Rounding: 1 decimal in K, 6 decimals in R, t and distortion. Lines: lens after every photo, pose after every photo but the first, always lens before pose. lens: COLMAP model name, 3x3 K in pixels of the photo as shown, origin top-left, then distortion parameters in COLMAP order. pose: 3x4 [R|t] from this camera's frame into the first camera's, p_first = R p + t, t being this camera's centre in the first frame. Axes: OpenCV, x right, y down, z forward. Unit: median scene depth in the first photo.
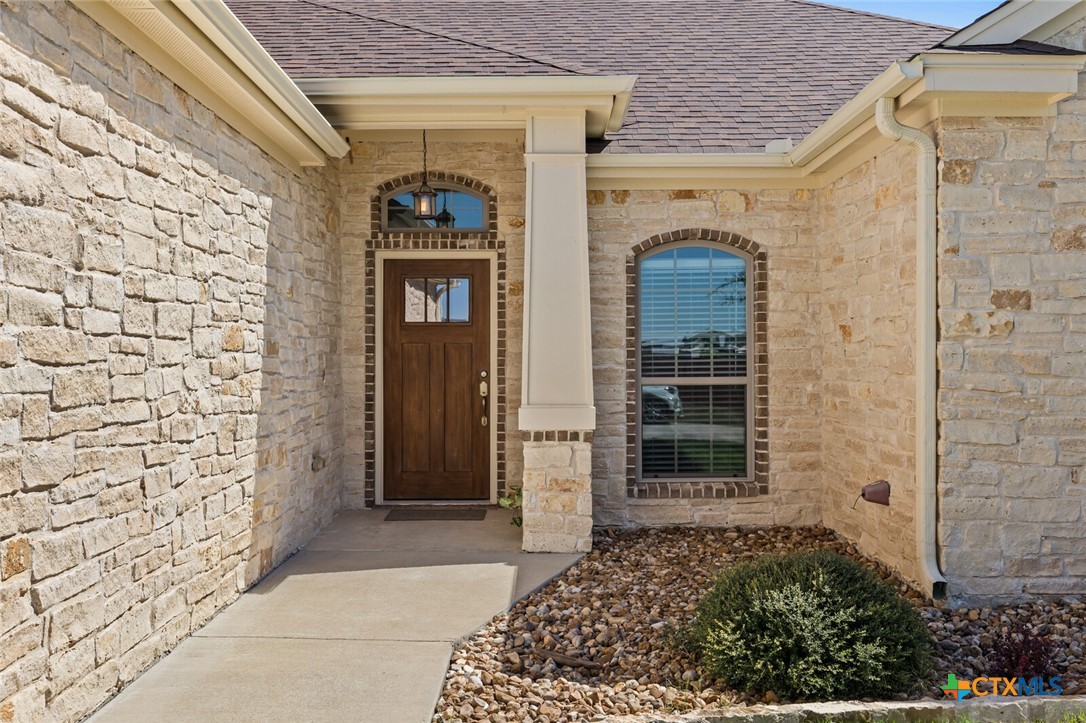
lens RADIAL K [[1047.6, 0, 541.1], [0, 1047.6, 354.0], [0, 0, 1]] dist [0.008158, 0.000000]
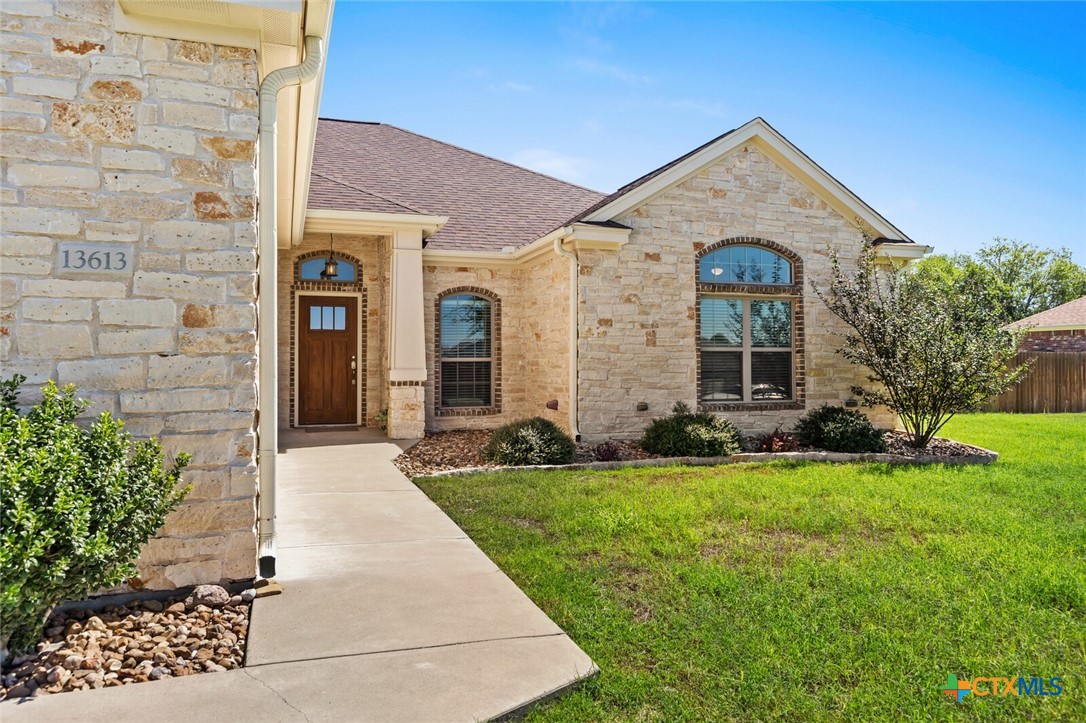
lens RADIAL K [[757.3, 0, 543.8], [0, 757.3, 360.0], [0, 0, 1]] dist [0.001461, 0.000535]
pose [[0.947706, 0.003266, 0.319128, -0.195120], [-0.002532, 0.999993, -0.002717, 0.031644], [-0.319135, 0.001767, 0.947708, -0.486157]]
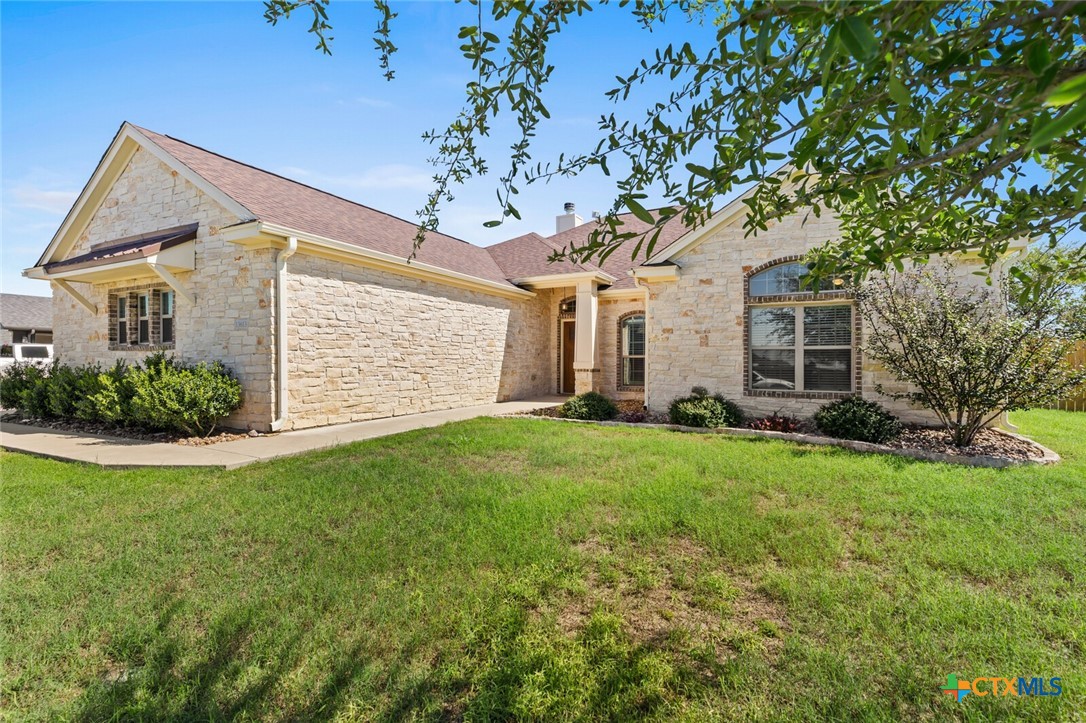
lens RADIAL K [[494.4, 0, 540.7], [0, 494.4, 360.5], [0, 0, 1]] dist [0.017310, 0.000211]
pose [[0.881349, 0.005917, -0.472429, 0.638271], [-0.004039, 0.999979, 0.004988, 0.033050], [0.472449, -0.002488, 0.881354, -0.536832]]
